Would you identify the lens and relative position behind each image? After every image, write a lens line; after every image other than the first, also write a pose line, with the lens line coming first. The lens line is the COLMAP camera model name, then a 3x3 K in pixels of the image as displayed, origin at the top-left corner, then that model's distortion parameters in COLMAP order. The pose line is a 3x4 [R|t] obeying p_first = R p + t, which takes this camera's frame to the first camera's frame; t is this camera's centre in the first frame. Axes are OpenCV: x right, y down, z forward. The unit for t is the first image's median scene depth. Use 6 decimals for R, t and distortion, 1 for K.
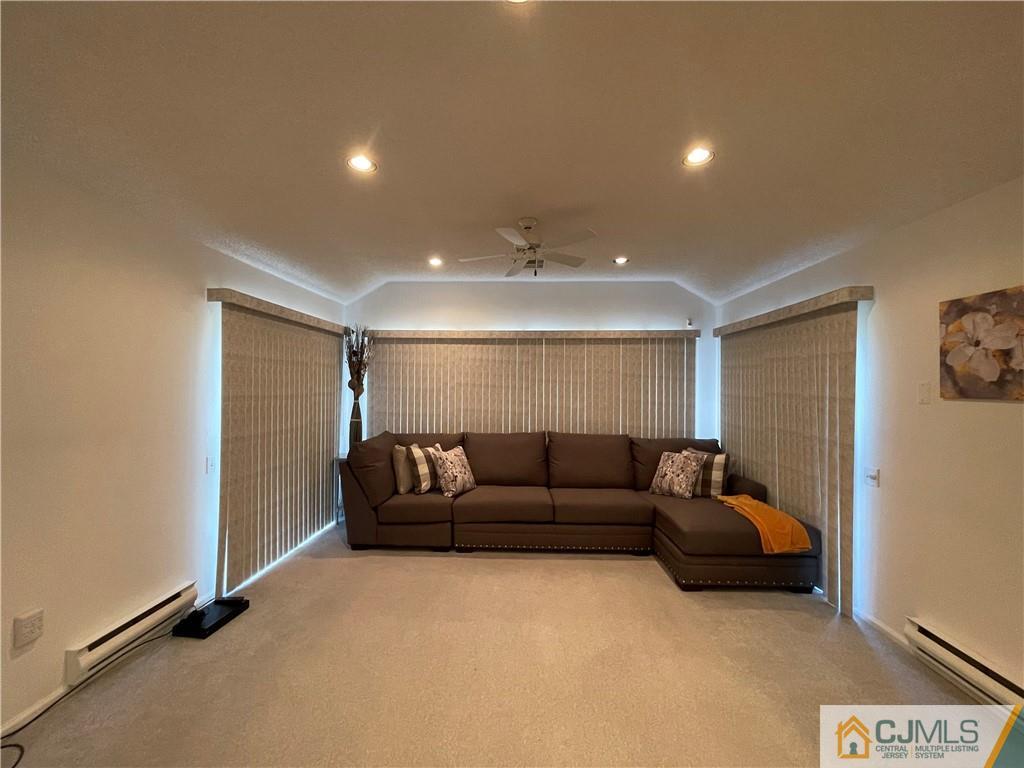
lens RADIAL K [[415.1, 0, 501.9], [0, 415.1, 381.3], [0, 0, 1]] dist [-0.008064, 0.000173]
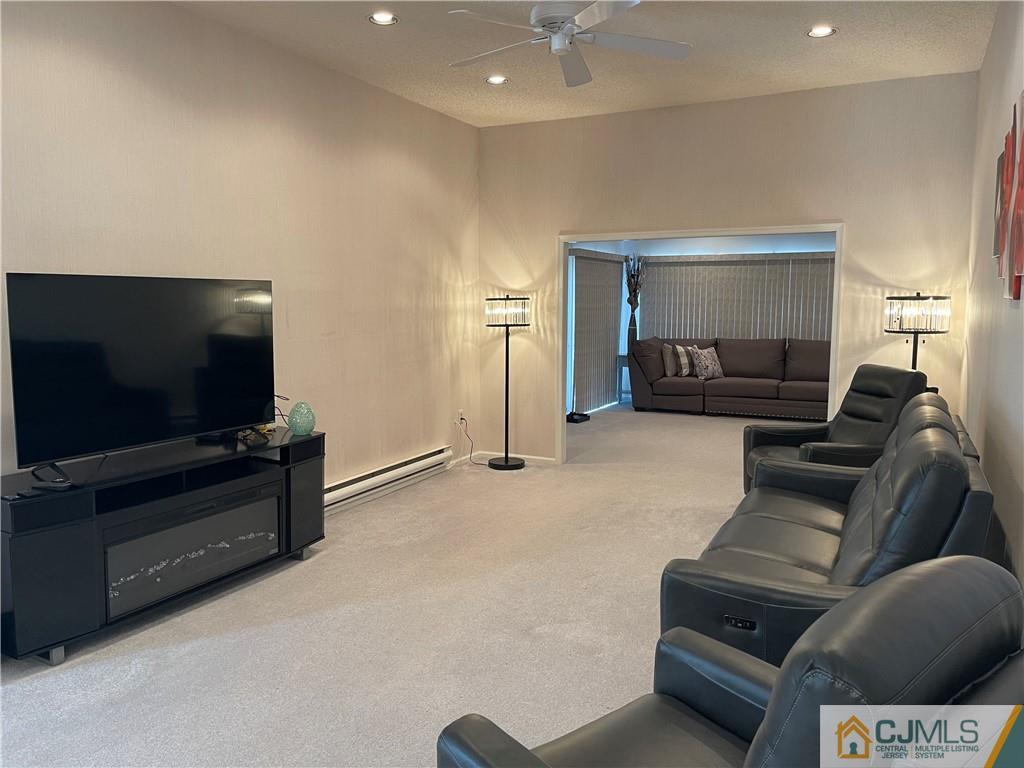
lens RADIAL K [[773.5, 0, 511.7], [0, 773.5, 380.0], [0, 0, 1]] dist [0.043964, -0.054948]
pose [[0.919533, 0.036510, -0.391312, 0.289109], [0.008451, 0.993609, 0.112562, -0.022280], [0.392921, -0.106811, 0.913348, -1.559306]]
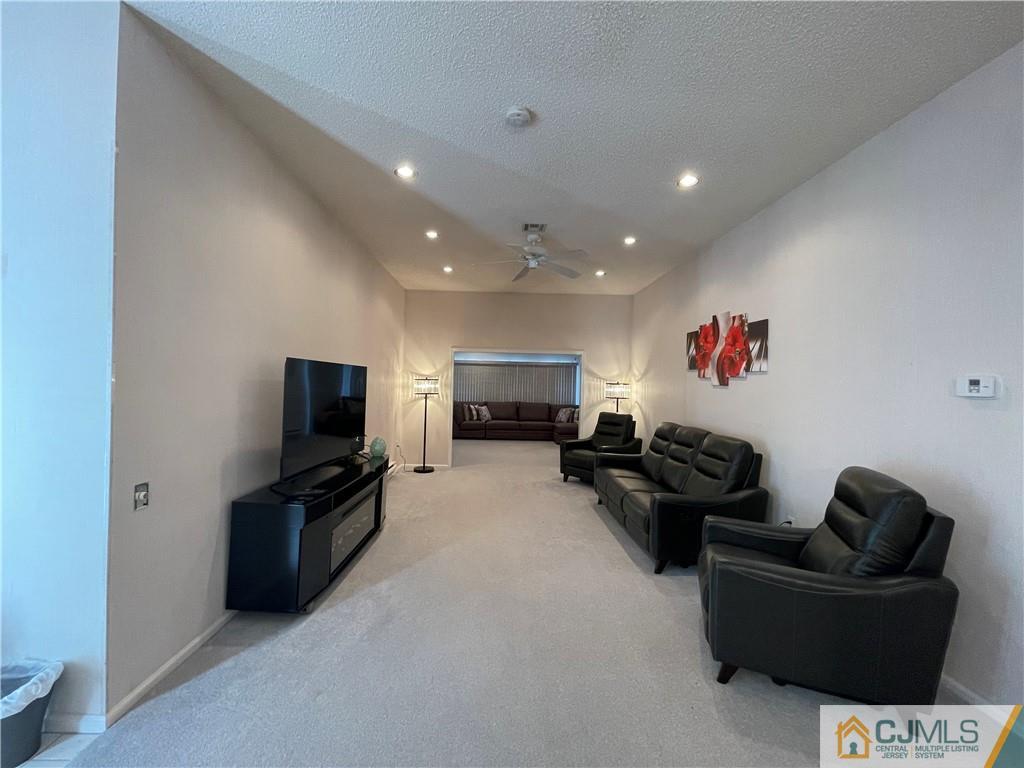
lens RADIAL K [[415.1, 0, 508.8], [0, 415.1, 382.1], [0, 0, 1]] dist [-0.008064, 0.000173]
pose [[0.995522, 0.019108, 0.092576, -0.208347], [-0.019922, 0.999771, 0.007867, -0.018535], [-0.092404, -0.009676, 0.995675, -1.715965]]
